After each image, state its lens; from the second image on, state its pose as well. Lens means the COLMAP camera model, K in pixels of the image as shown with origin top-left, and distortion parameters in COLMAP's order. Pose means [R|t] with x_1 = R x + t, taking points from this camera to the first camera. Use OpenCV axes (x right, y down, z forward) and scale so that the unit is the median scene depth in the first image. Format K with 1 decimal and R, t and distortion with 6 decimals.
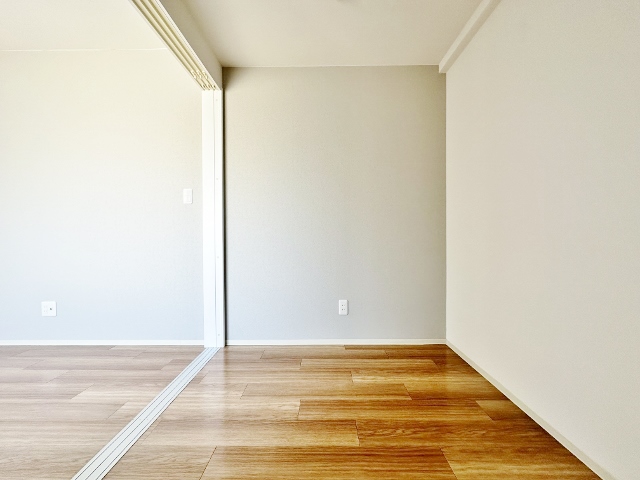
lens RADIAL K [[254.7, 0, 320.1], [0, 254.7, 239.3], [0, 0, 1]] dist [-0.000326, 0.000339]
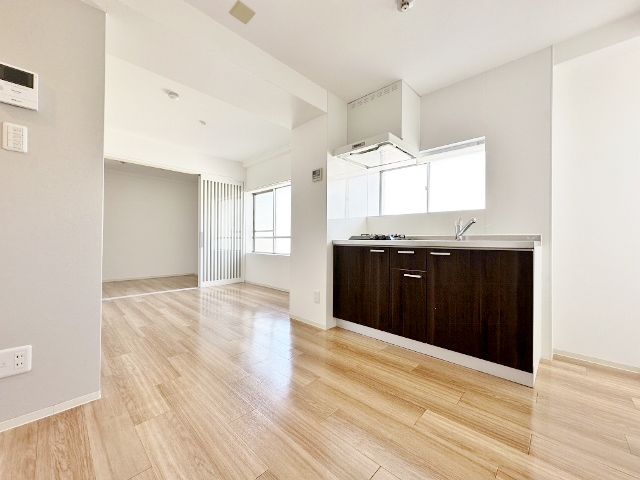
lens RADIAL K [[254.7, 0, 320.1], [0, 254.7, 239.3], [0, 0, 1]] dist [-0.000326, 0.000339]
pose [[-0.728691, 0.003055, 0.684836, -3.287095], [0.001474, 0.999995, -0.002893, 0.014662], [-0.684841, -0.001099, -0.728692, 1.353091]]
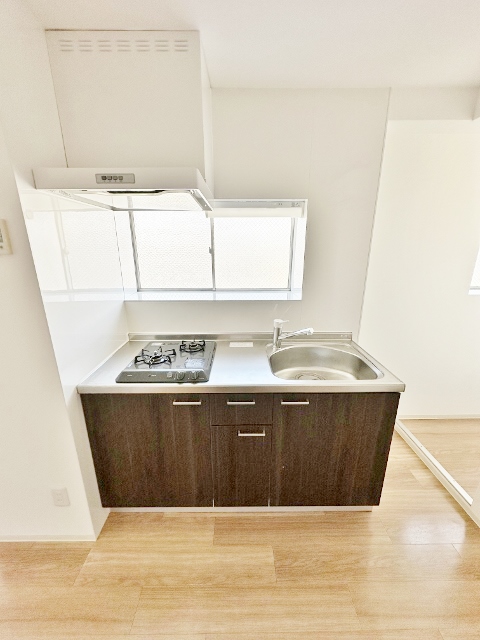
lens RADIAL K [[256.7, 0, 240.0], [0, 256.7, 320.0], [0, 0, 1]] dist [0.000580, 0.000206]
pose [[-0.999836, 0.013583, -0.011981, -2.765637], [0.009617, 0.958684, 0.284310, -0.352528], [0.015348, 0.284148, -0.958658, 0.850105]]
